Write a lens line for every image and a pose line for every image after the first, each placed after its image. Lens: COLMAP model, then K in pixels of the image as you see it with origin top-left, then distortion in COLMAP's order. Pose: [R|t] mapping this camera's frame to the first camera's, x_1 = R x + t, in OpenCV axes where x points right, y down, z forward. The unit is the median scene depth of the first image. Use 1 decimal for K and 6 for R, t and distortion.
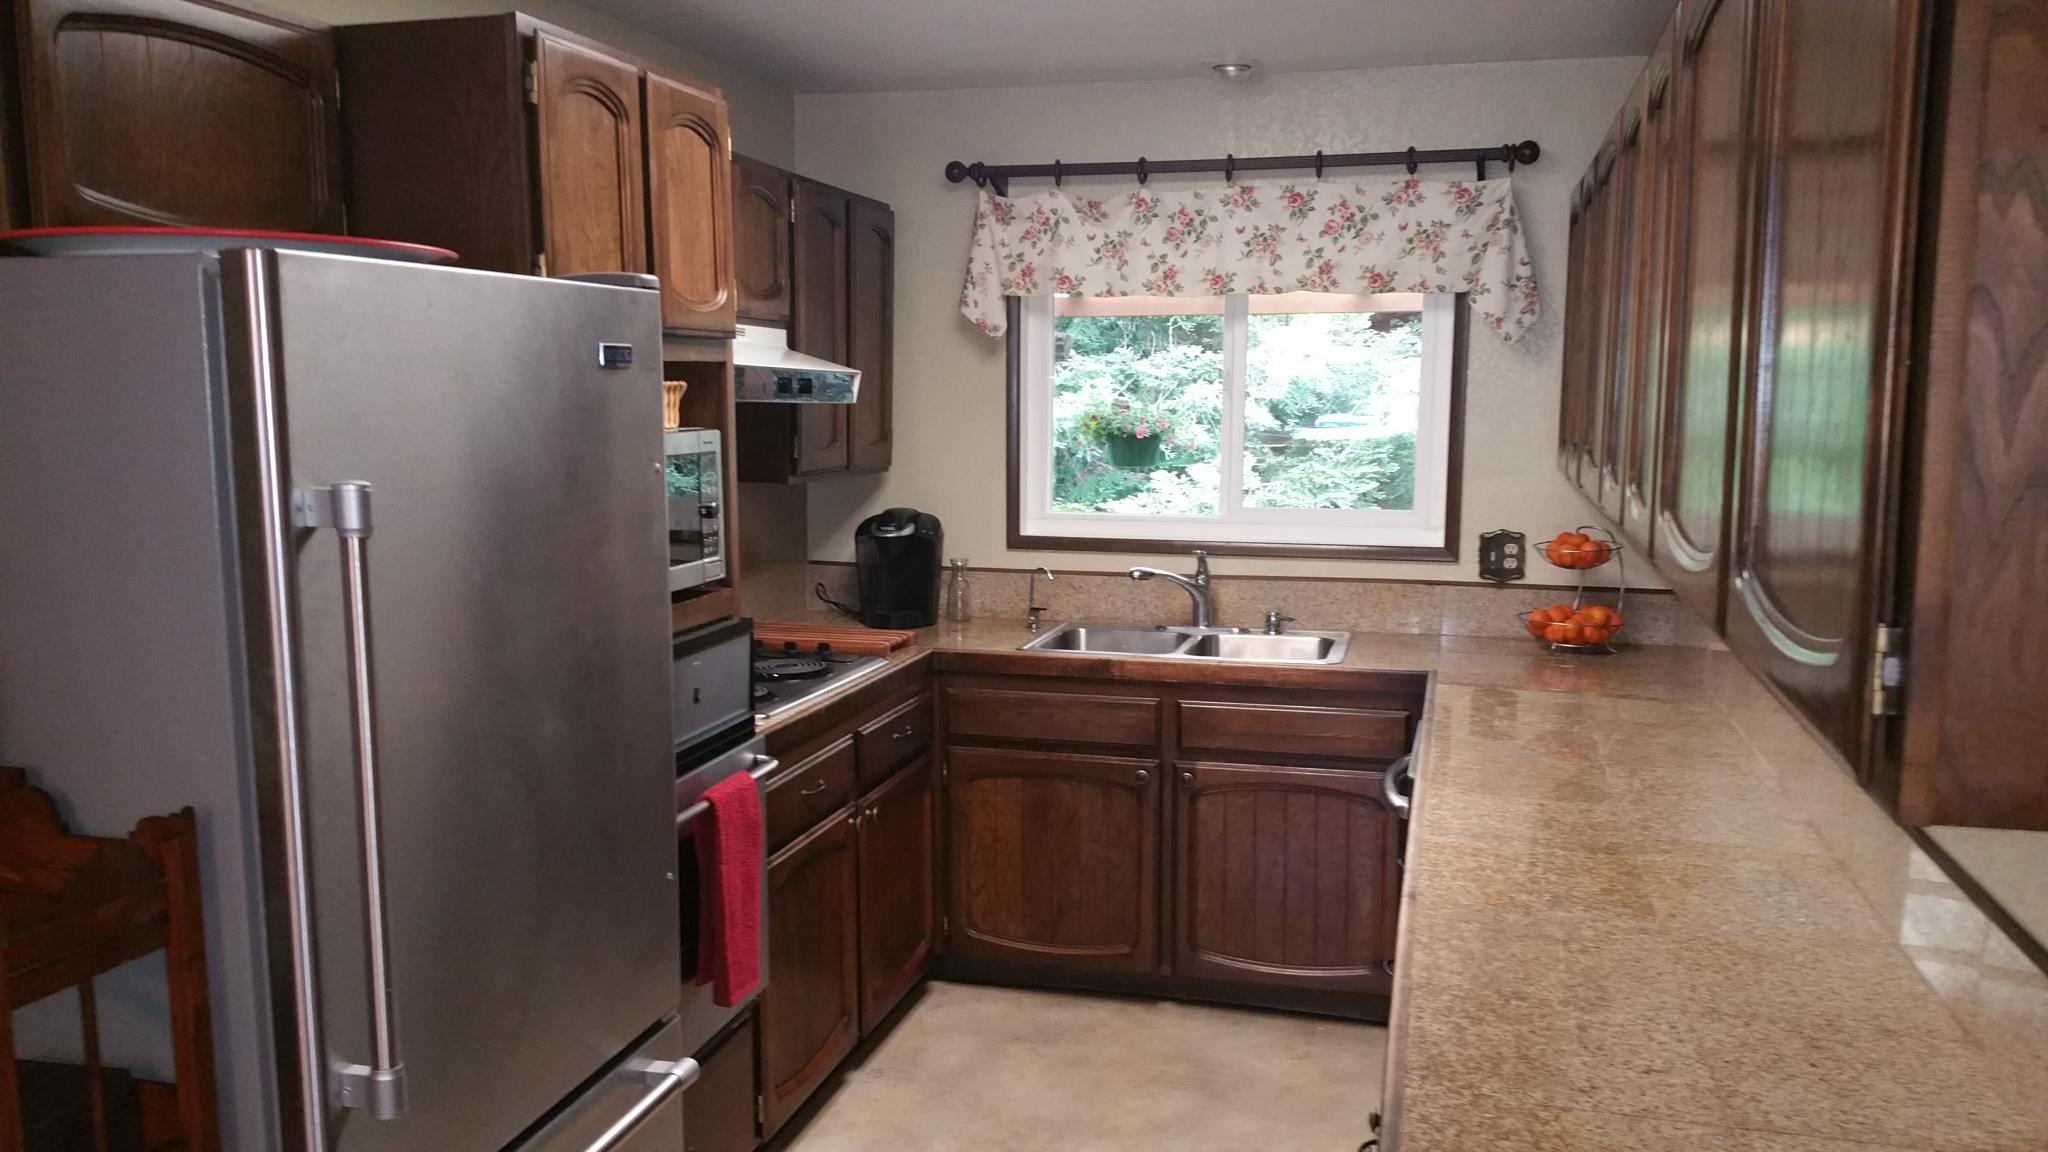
lens RADIAL K [[1611.1, 0, 1026.4], [0, 1611.1, 583.6], [0, 0, 1]] dist [0.151727, -0.297257]
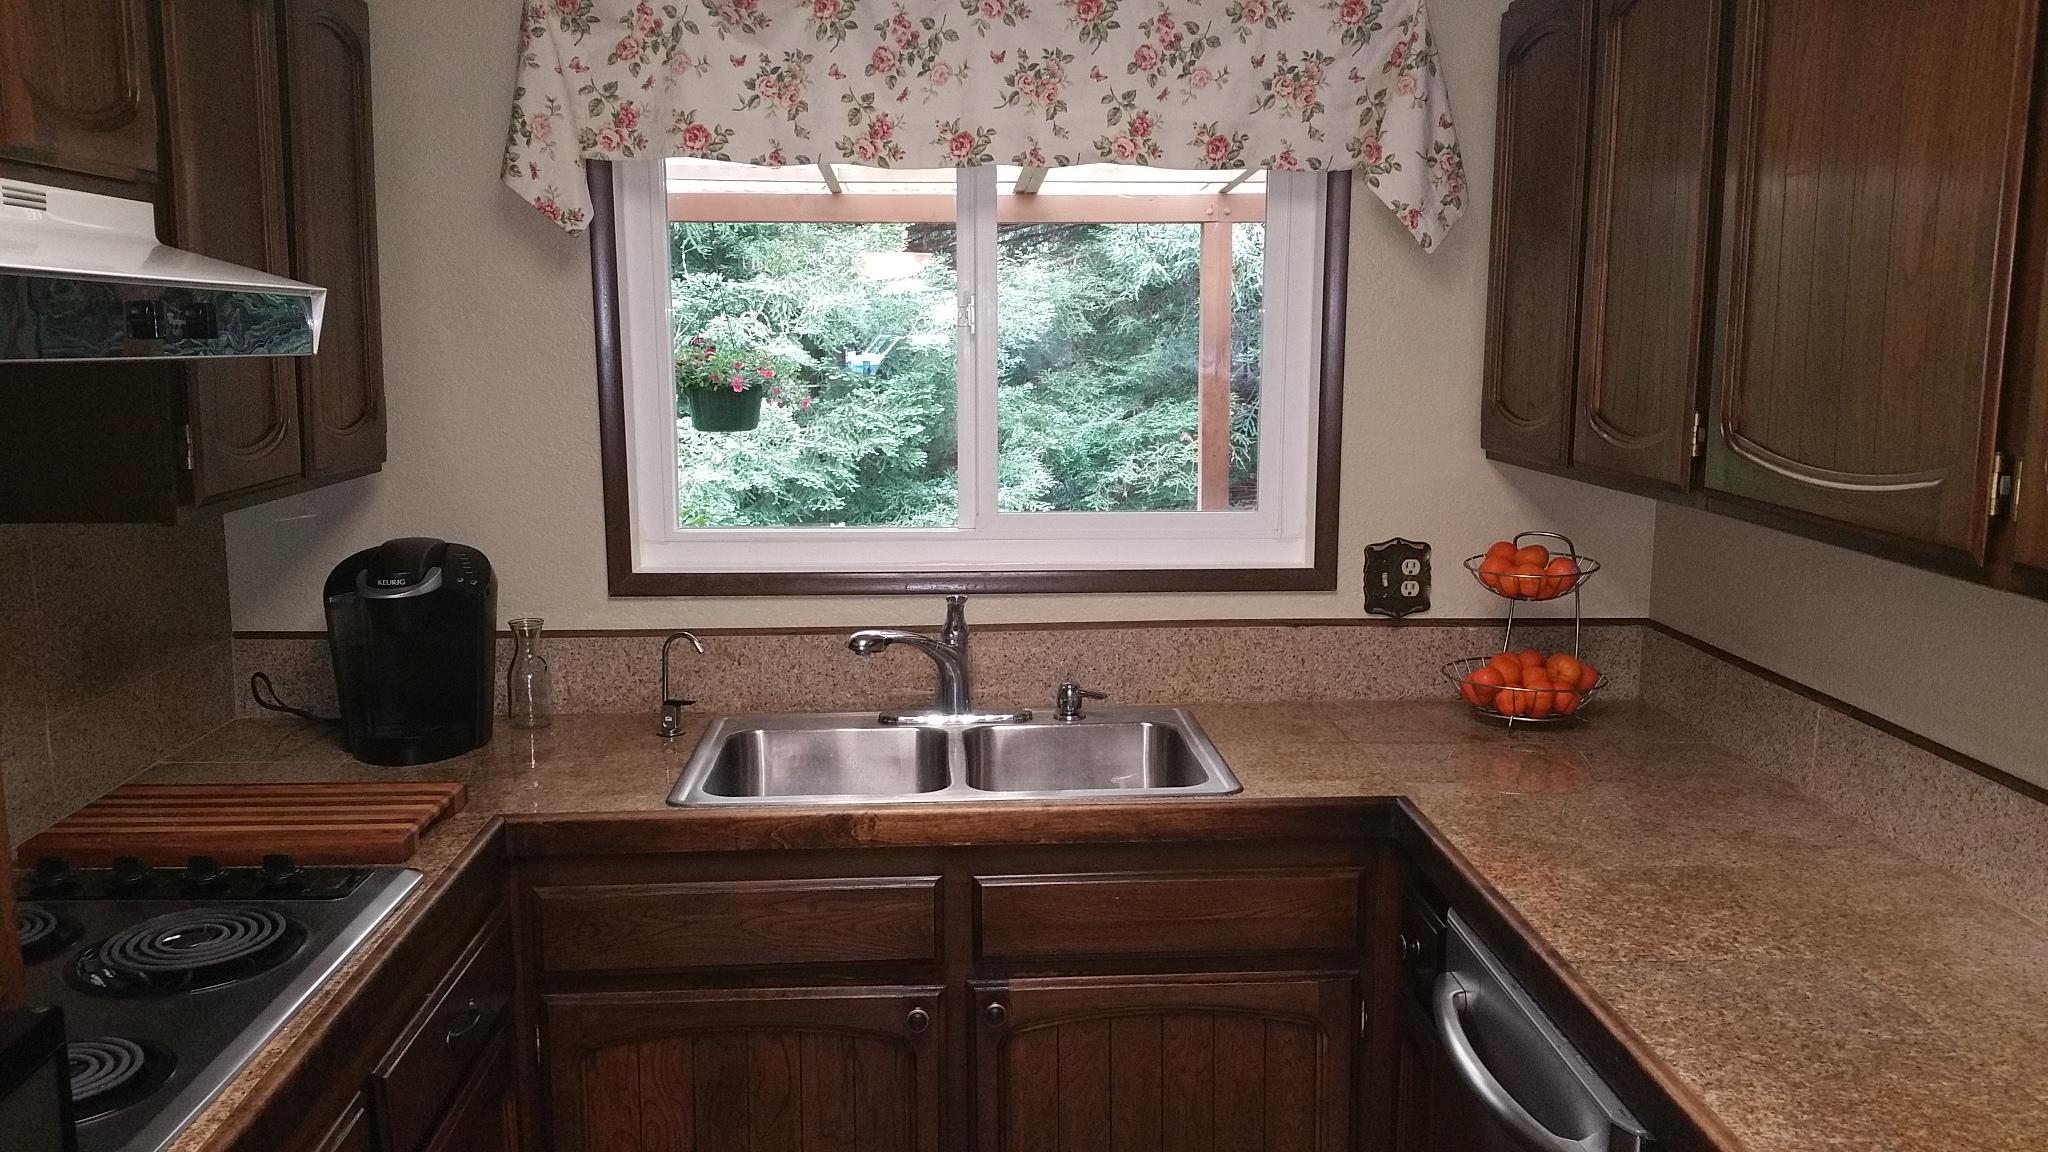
lens RADIAL K [[1611.1, 0, 1026.4], [0, 1611.1, 583.6], [0, 0, 1]] dist [0.151727, -0.297257]
pose [[0.950897, -0.053342, 0.304875, -0.051772], [0.041124, 0.998078, 0.046365, -0.051439], [-0.306762, -0.031550, 0.951263, 0.419822]]
